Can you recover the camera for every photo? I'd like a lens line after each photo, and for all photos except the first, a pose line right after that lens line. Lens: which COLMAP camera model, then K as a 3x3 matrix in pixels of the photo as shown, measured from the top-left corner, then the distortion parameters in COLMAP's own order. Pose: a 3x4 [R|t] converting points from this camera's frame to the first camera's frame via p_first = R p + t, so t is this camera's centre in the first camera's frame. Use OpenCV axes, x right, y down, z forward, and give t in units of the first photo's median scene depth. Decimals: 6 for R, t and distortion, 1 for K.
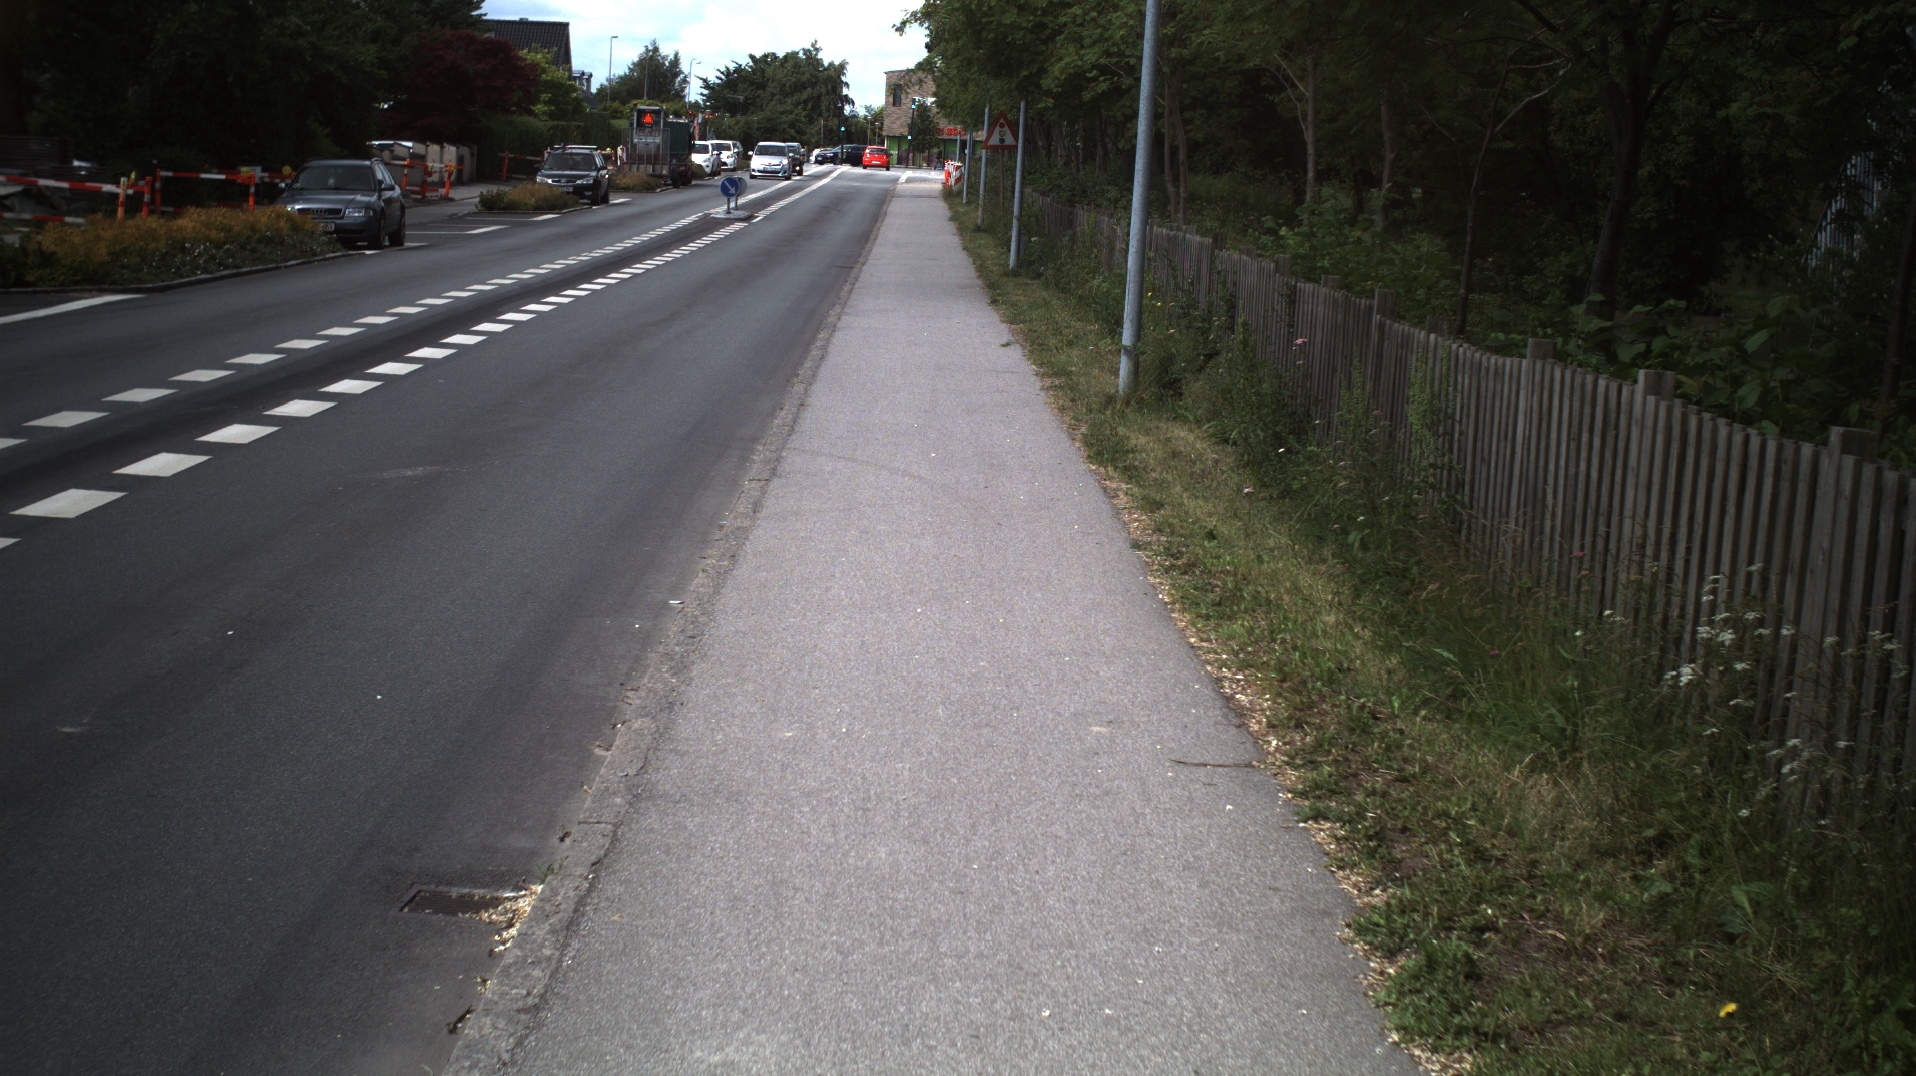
lens RADIAL K [[3462.2, 0, 958.0], [0, 3462.2, 538.0], [0, 0, 1]] dist [-0.315733, 0.509767]
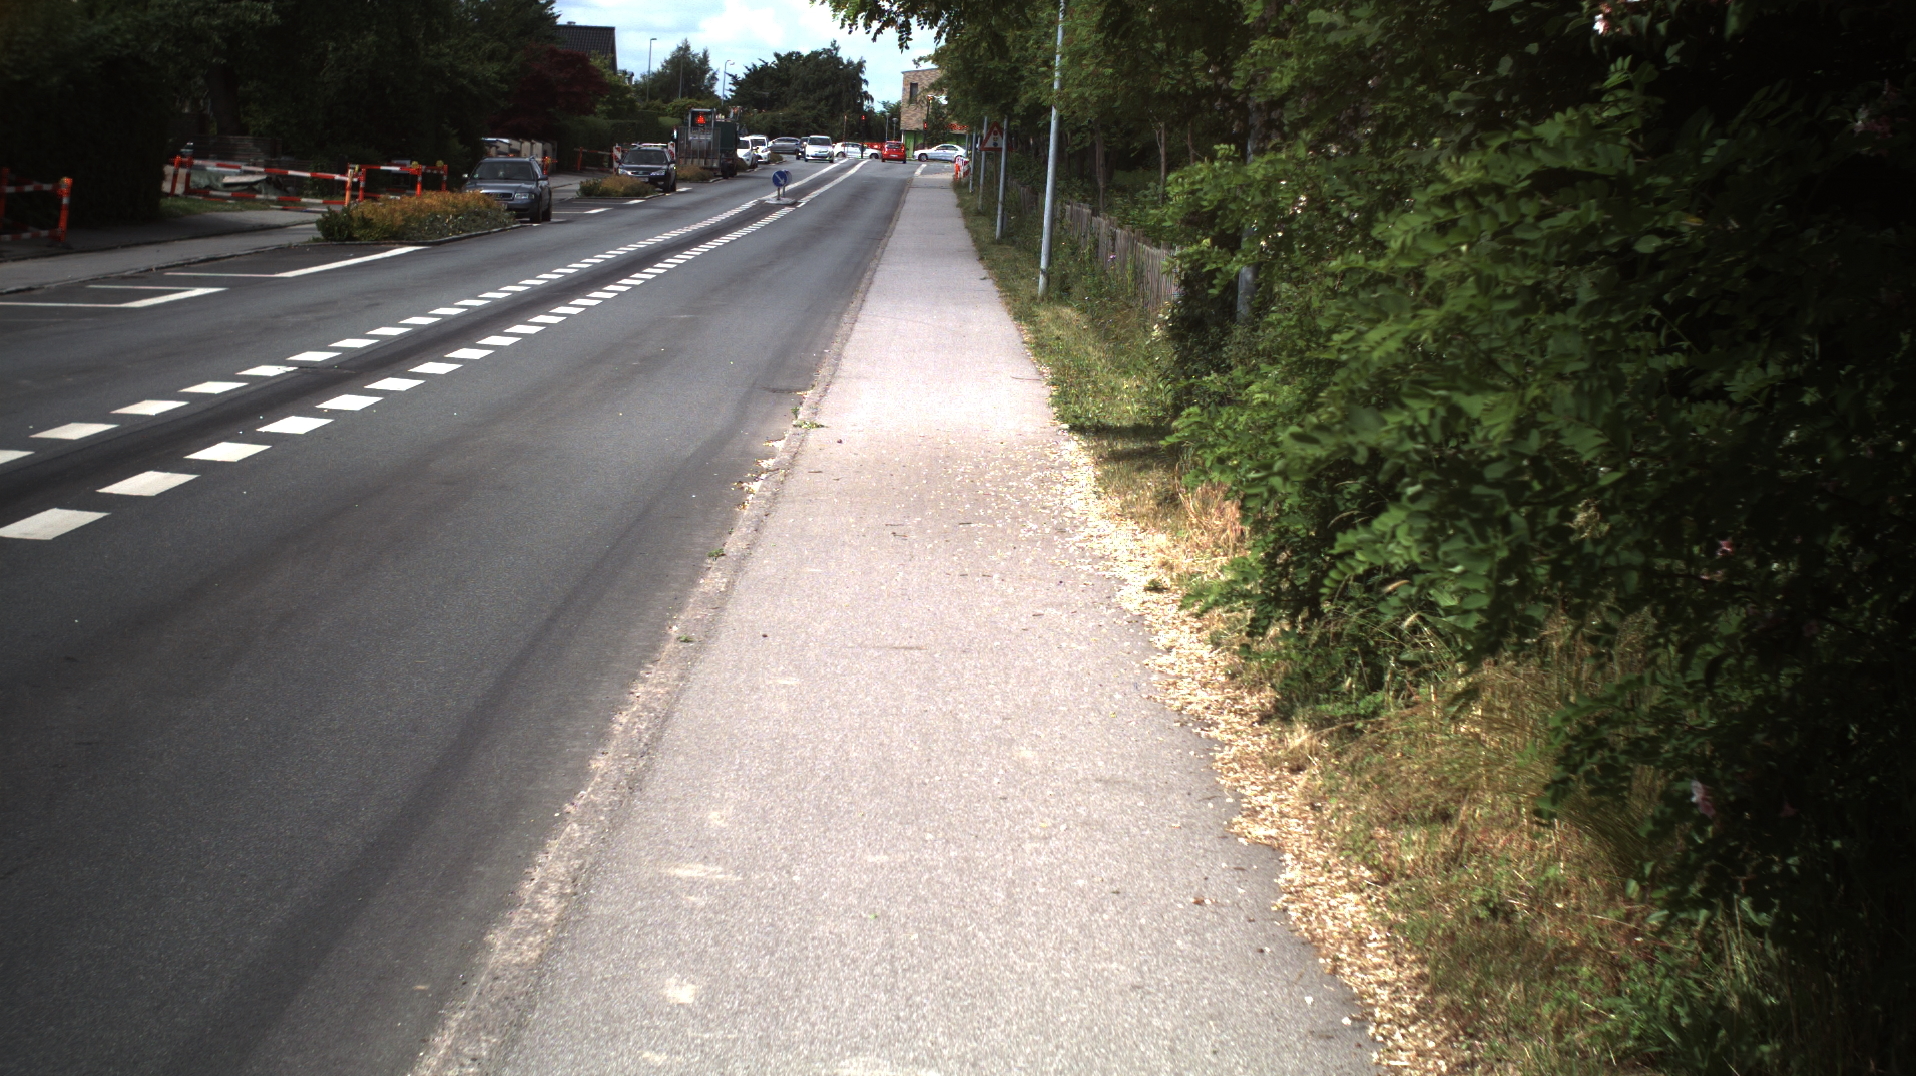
lens RADIAL K [[3462.2, 0, 958.0], [0, 3462.2, 538.0], [0, 0, 1]] dist [-0.315733, 0.509767]
pose [[0.999982, 0.004543, -0.003868, 0.005455], [-0.004533, 0.999986, 0.002633, 0.036905], [0.003880, -0.002616, 0.999989, -0.370444]]
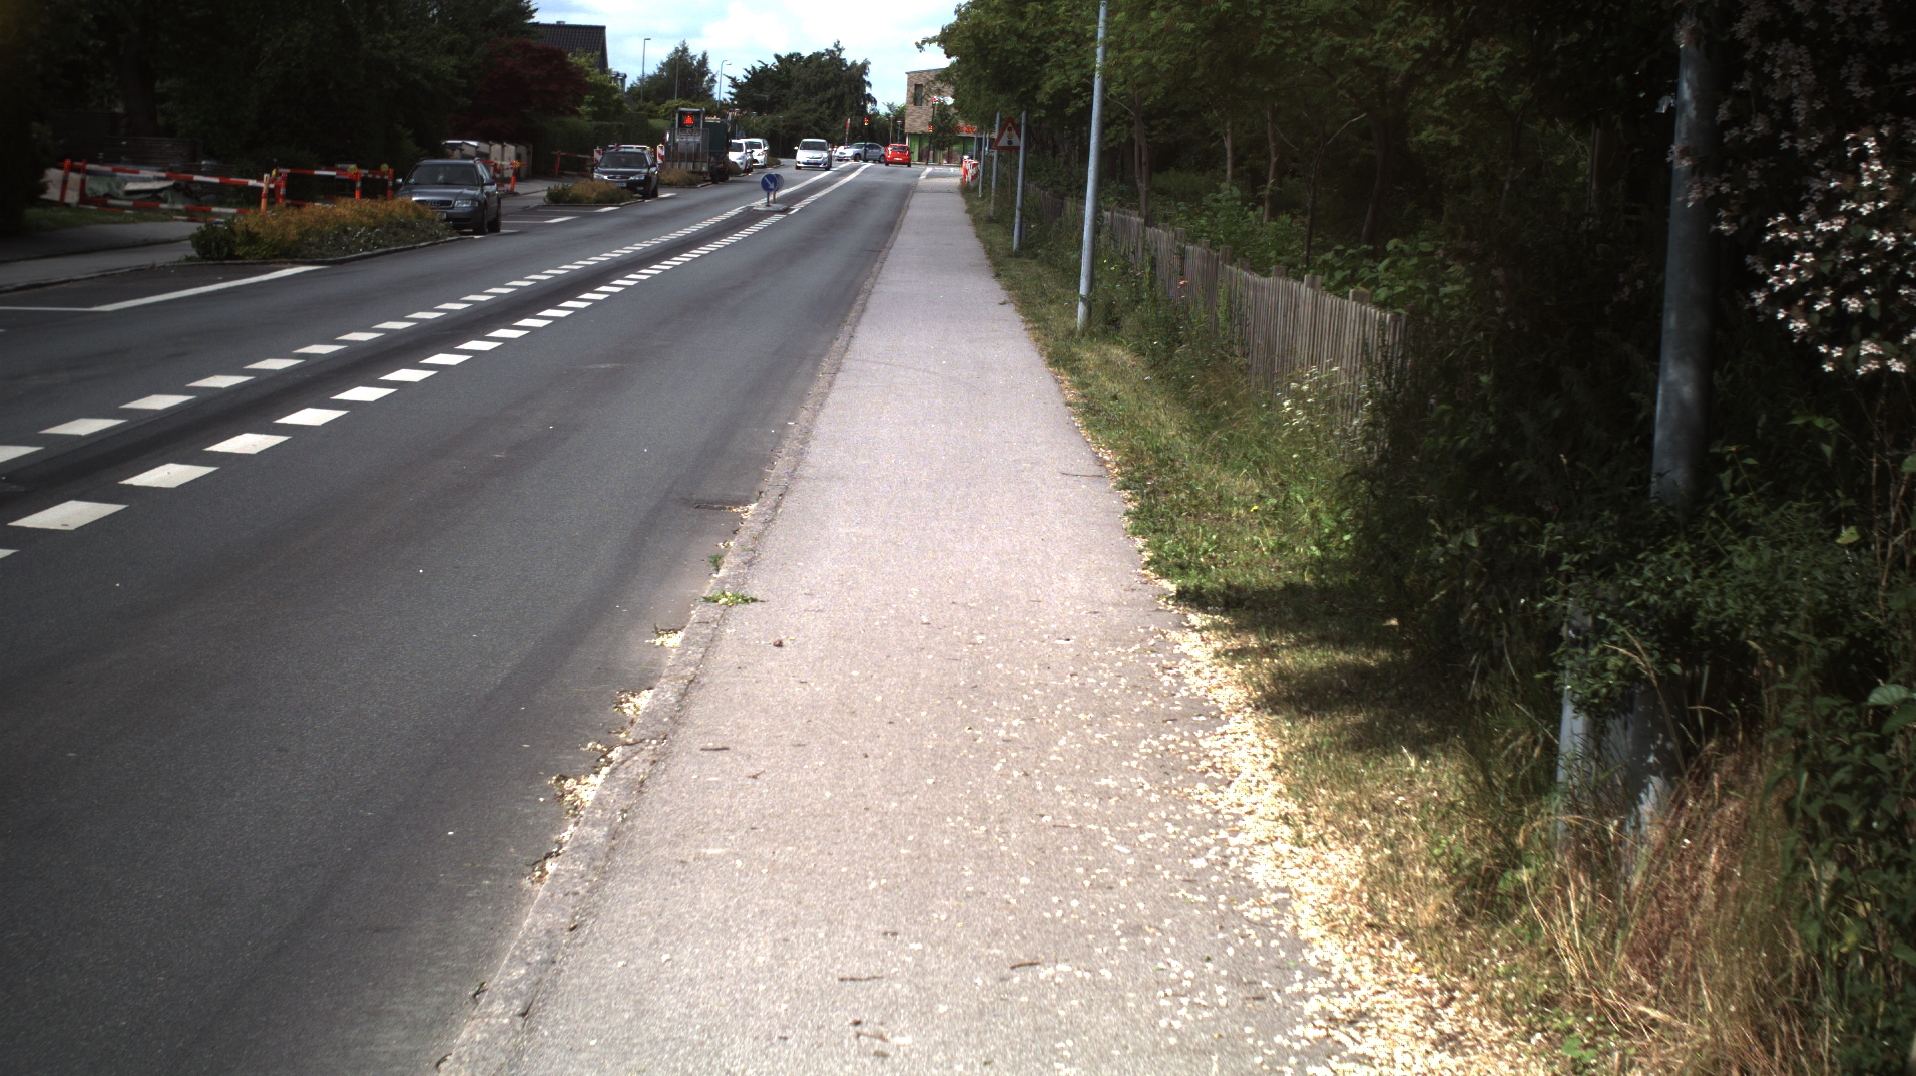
lens RADIAL K [[3462.2, 0, 958.0], [0, 3462.2, 538.0], [0, 0, 1]] dist [-0.315733, 0.509767]
pose [[0.999982, 0.000400, -0.005972, 0.002962], [-0.000393, 0.999999, 0.001154, 0.018961], [0.005973, -0.001151, 0.999981, -0.184900]]
